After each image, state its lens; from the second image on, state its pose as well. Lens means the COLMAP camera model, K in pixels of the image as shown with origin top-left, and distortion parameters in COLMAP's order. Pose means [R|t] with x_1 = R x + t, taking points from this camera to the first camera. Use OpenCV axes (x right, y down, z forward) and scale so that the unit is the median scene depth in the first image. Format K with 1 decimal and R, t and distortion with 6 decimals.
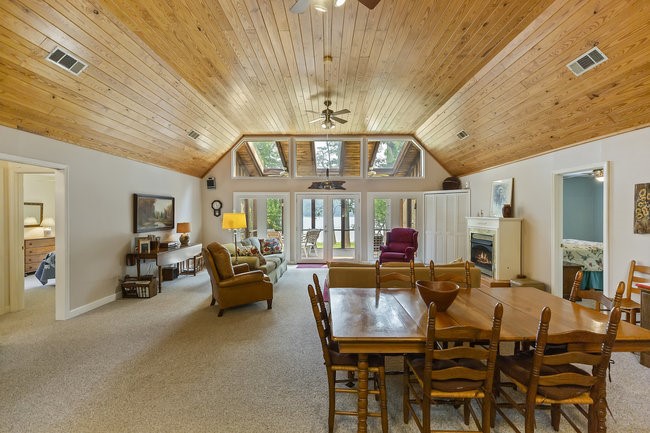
lens RADIAL K [[294.3, 0, 330.3], [0, 294.3, 212.7], [0, 0, 1]] dist [0.001472, -0.000038]
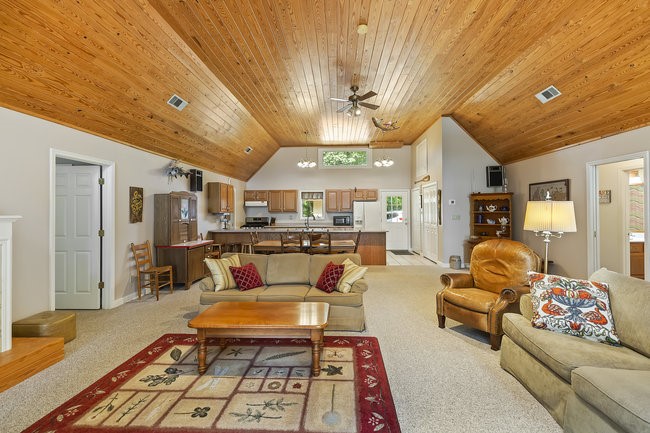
lens RADIAL K [[294.3, 0, 330.3], [0, 294.3, 212.7], [0, 0, 1]] dist [0.001472, -0.000038]
pose [[-0.999187, 0.008635, 0.039386, 0.039292], [0.008681, 0.999962, 0.001002, 0.014596], [-0.039376, 0.001343, -0.999224, 1.206838]]
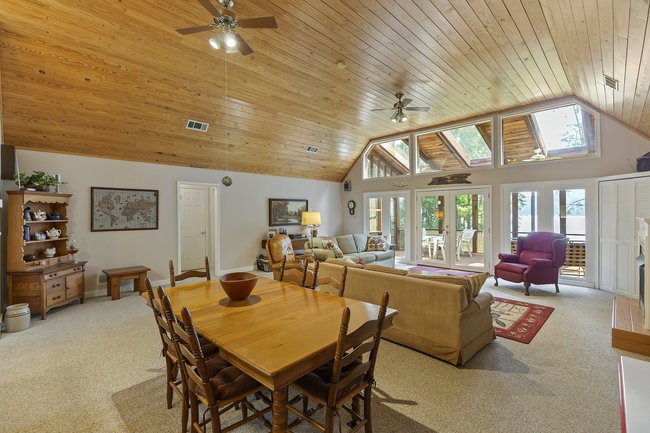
lens RADIAL K [[294.3, 0, 330.3], [0, 294.3, 212.7], [0, 0, 1]] dist [0.001472, -0.000038]
pose [[0.713269, -0.001693, -0.700888, 0.446672], [0.005926, 0.999976, 0.003615, 0.000430], [0.700865, -0.006732, 0.713262, 0.152900]]
